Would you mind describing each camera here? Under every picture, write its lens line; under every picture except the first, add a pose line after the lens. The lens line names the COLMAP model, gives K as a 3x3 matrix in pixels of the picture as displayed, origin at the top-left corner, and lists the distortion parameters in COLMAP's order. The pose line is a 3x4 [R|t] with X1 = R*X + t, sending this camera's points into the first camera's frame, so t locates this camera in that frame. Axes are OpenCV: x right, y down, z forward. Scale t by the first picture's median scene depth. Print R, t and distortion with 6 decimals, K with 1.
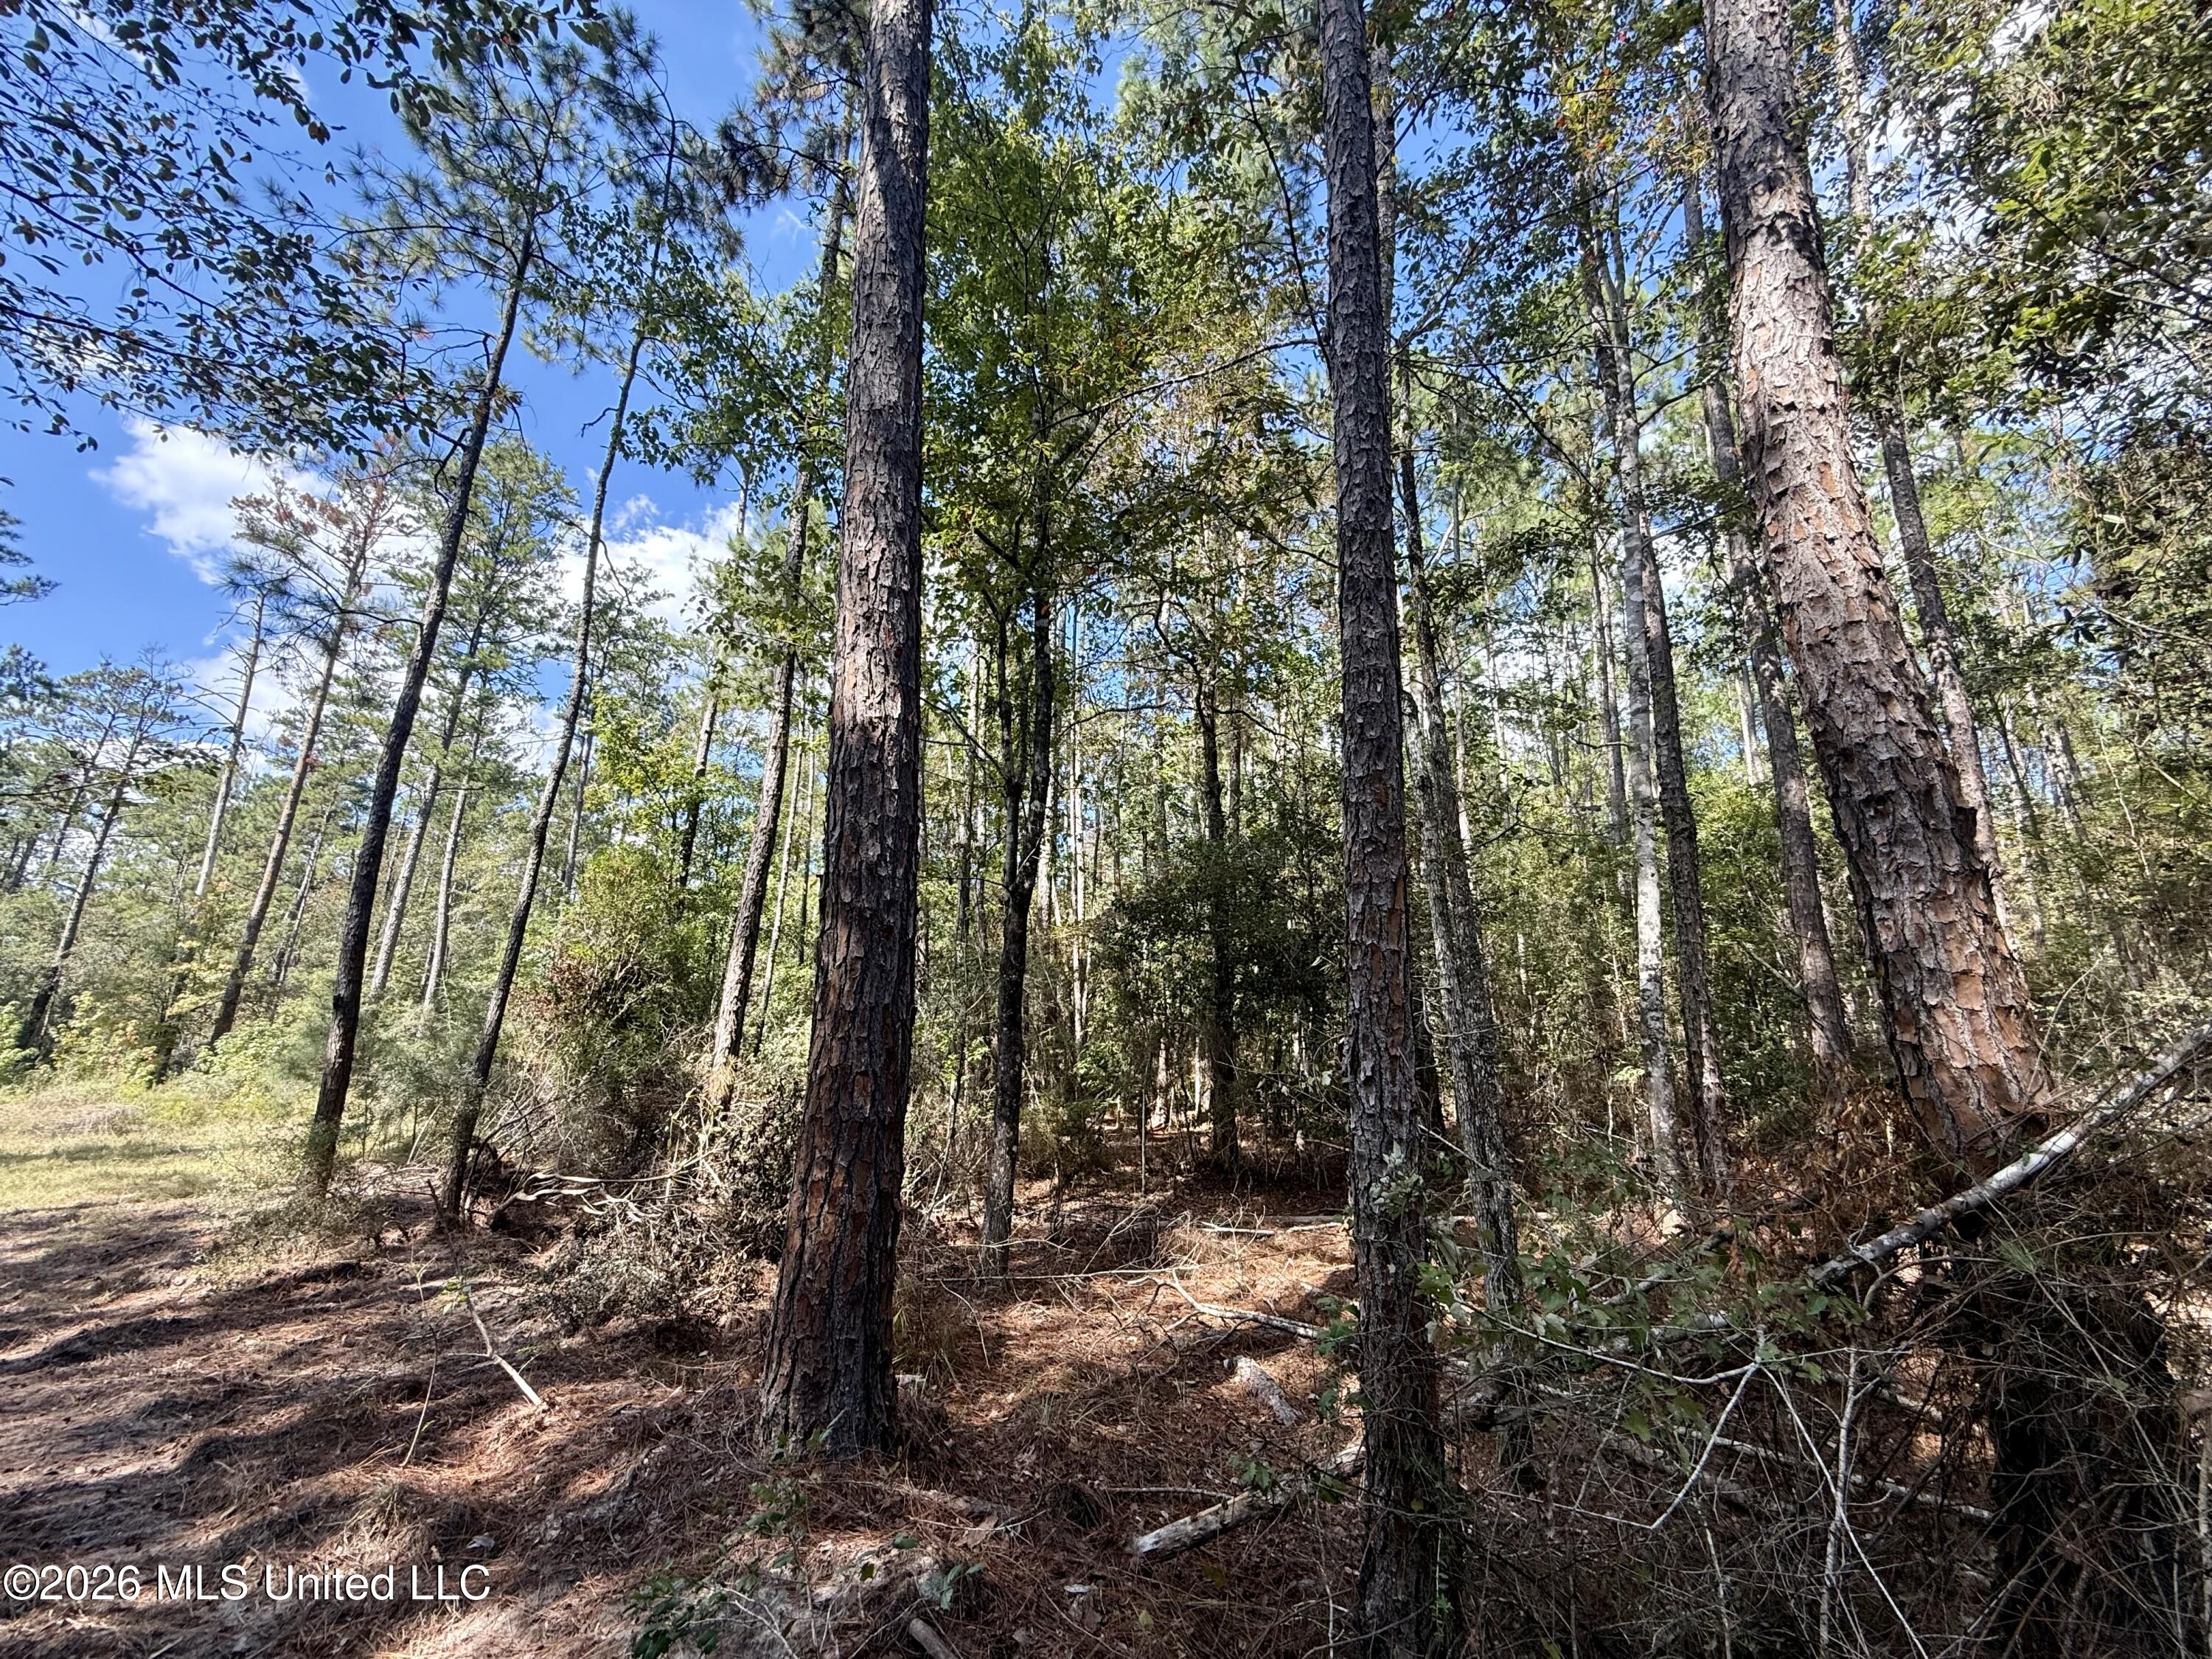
lens RADIAL K [[878.7, 0, 1100.9], [0, 878.7, 827.3], [0, 0, 1]] dist [-0.001634, 0.000447]
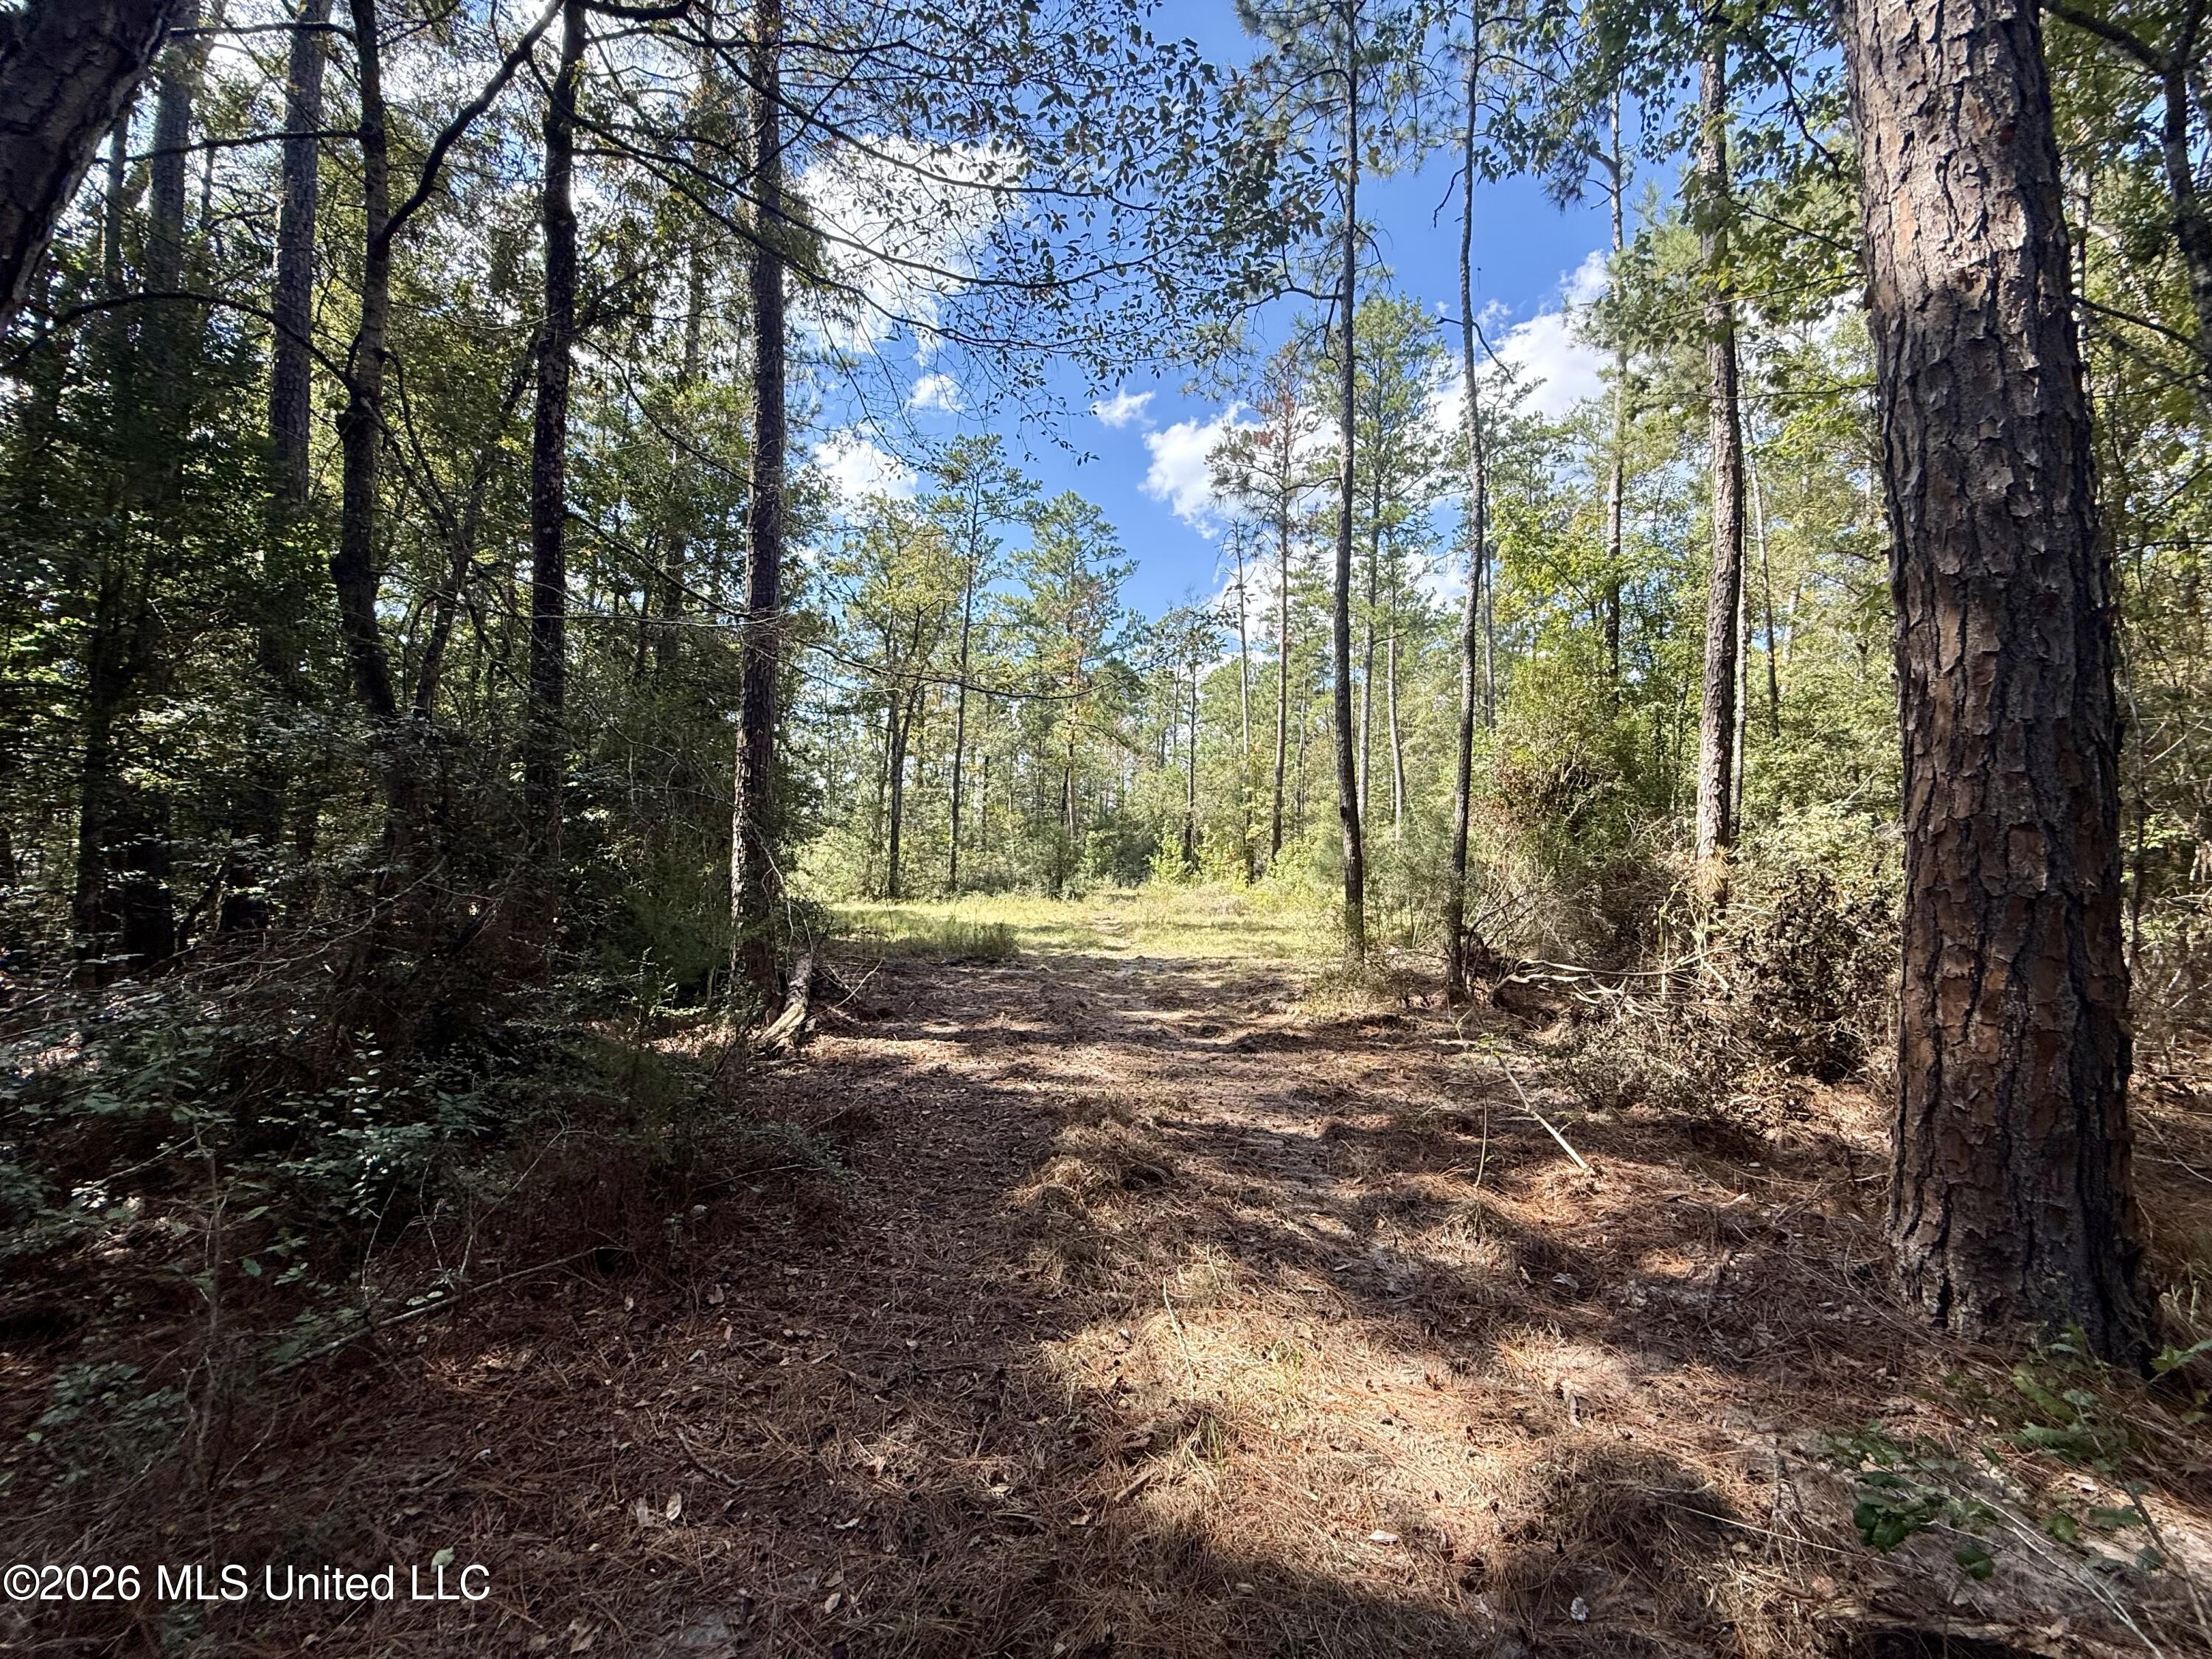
lens RADIAL K [[878.7, 0, 1100.9], [0, 878.7, 827.3], [0, 0, 1]] dist [-0.001634, 0.000447]
pose [[0.565342, -0.042342, -0.823769, -0.071491], [0.209327, 0.973353, 0.093628, 0.045176], [0.797854, -0.225369, 0.559141, 0.056484]]
